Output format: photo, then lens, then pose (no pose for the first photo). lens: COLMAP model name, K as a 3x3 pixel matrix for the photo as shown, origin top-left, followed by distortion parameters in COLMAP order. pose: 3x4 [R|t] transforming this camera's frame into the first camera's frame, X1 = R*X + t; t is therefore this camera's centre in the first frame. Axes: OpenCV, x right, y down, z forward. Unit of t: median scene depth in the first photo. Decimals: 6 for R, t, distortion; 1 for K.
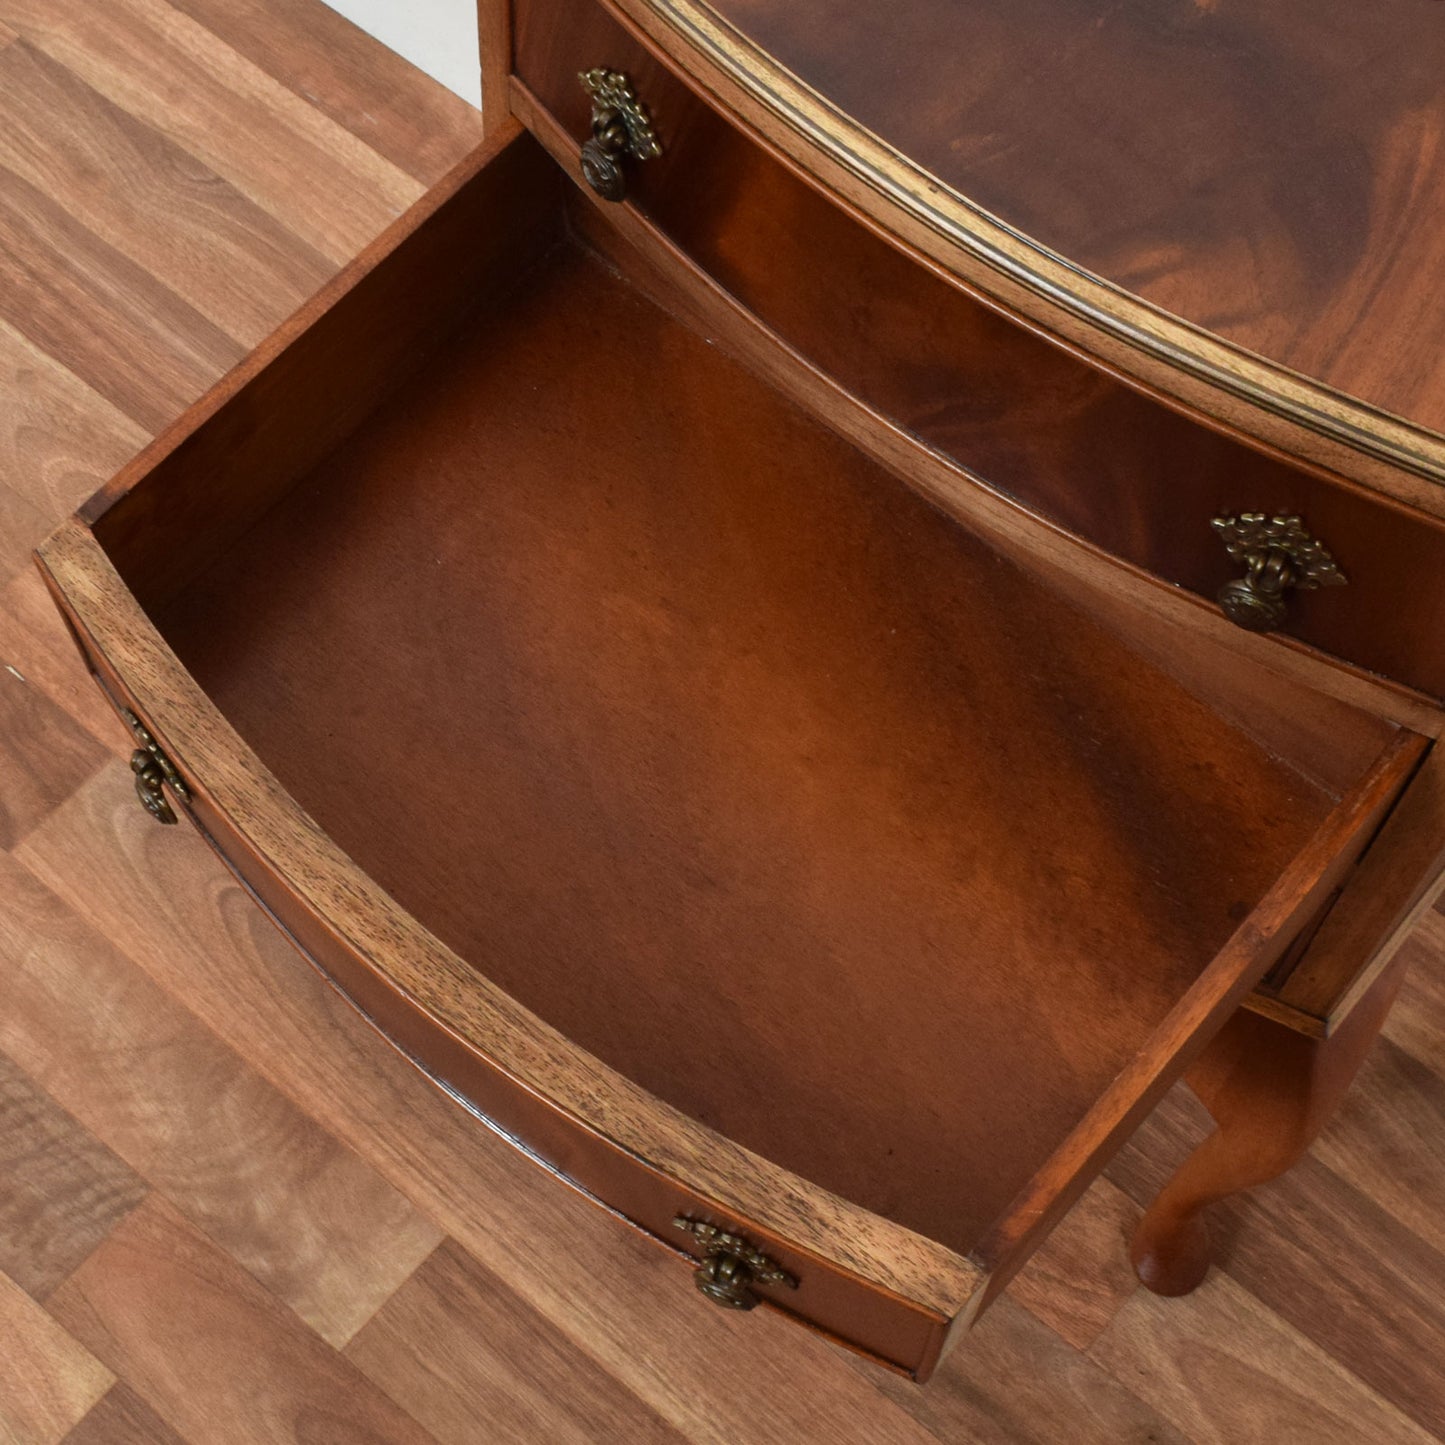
lens RADIAL K [[2621.5, 0, 629.5], [0, 2621.5, 786.7], [0, 0, 1]] dist [-0.053707, 0.000000]
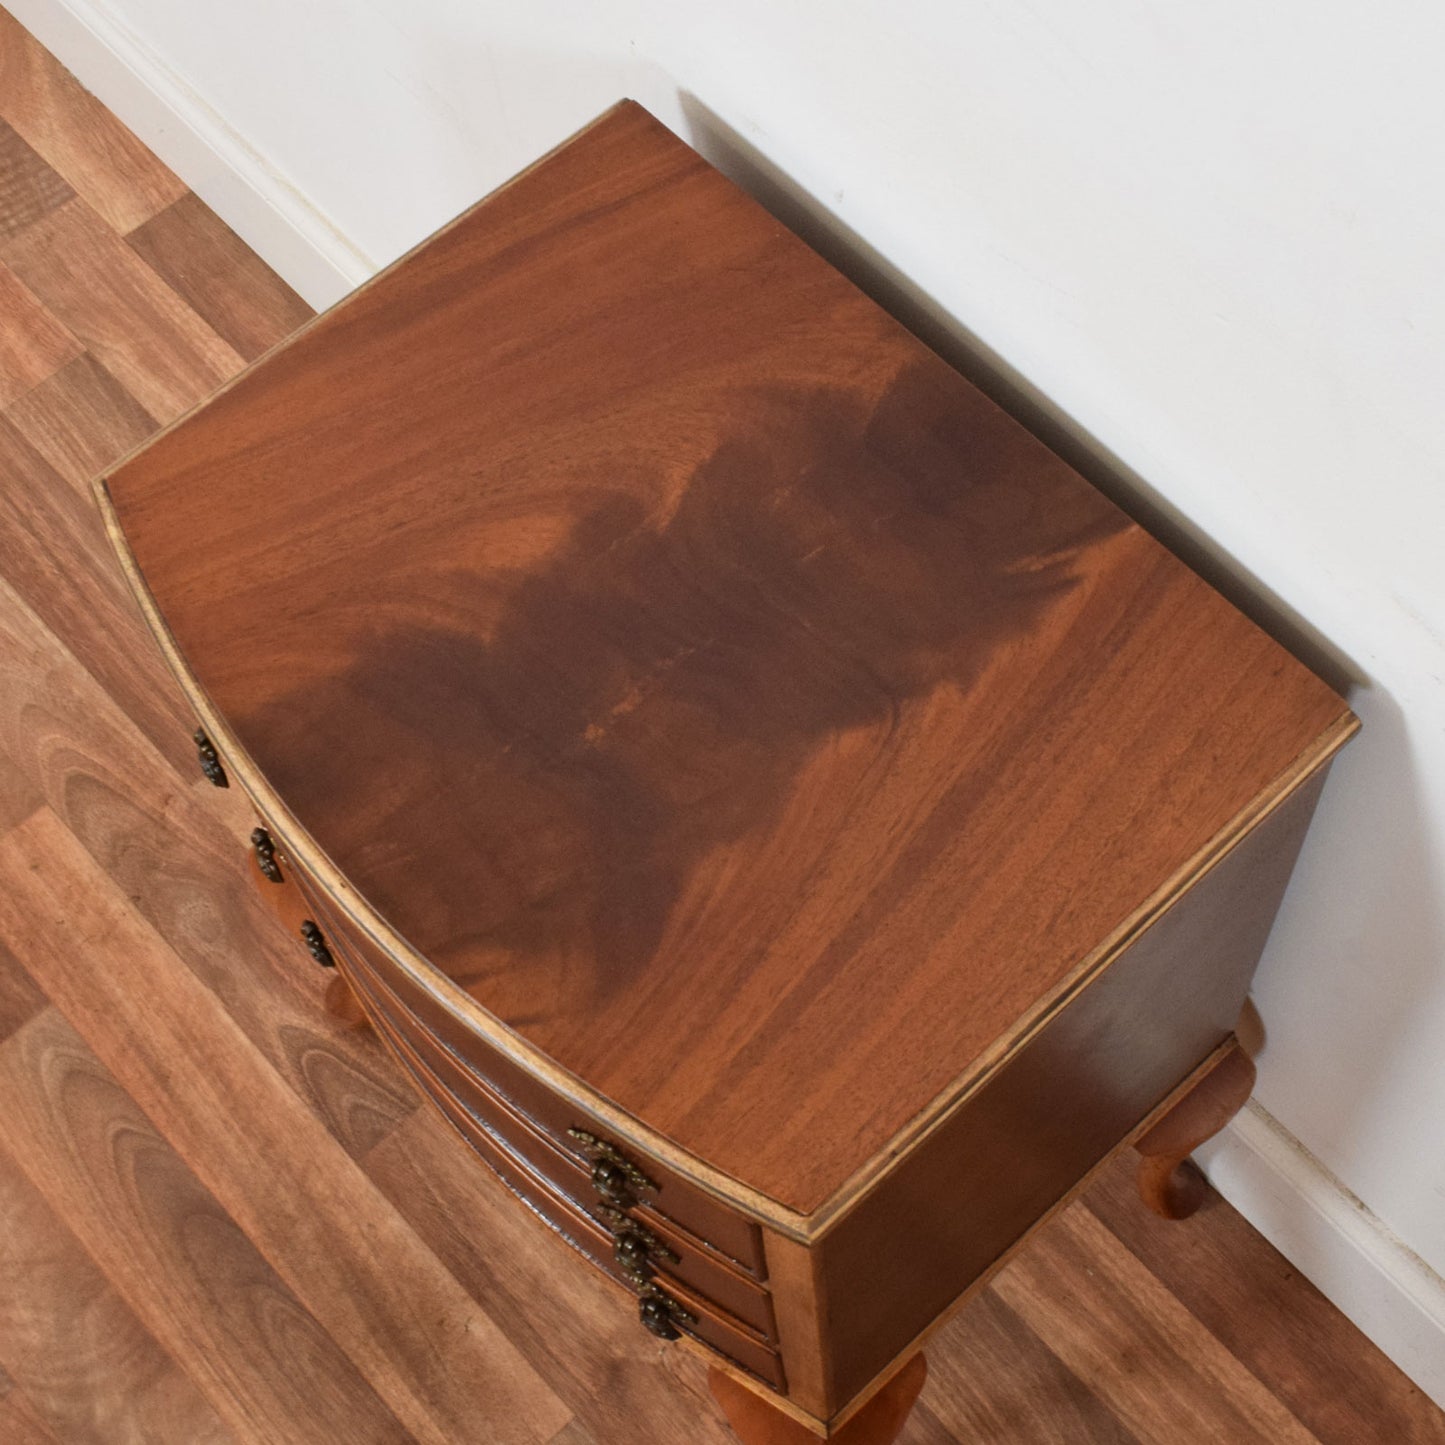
lens RADIAL K [[2522.2, 0, 870.3], [0, 2522.2, 634.2], [0, 0, 1]] dist [-0.027828, 0.000000]
pose [[0.994205, 0.081182, -0.070471, 0.275053], [-0.082977, 0.996288, -0.022920, -0.207083], [0.068349, 0.028635, 0.997250, -0.156802]]
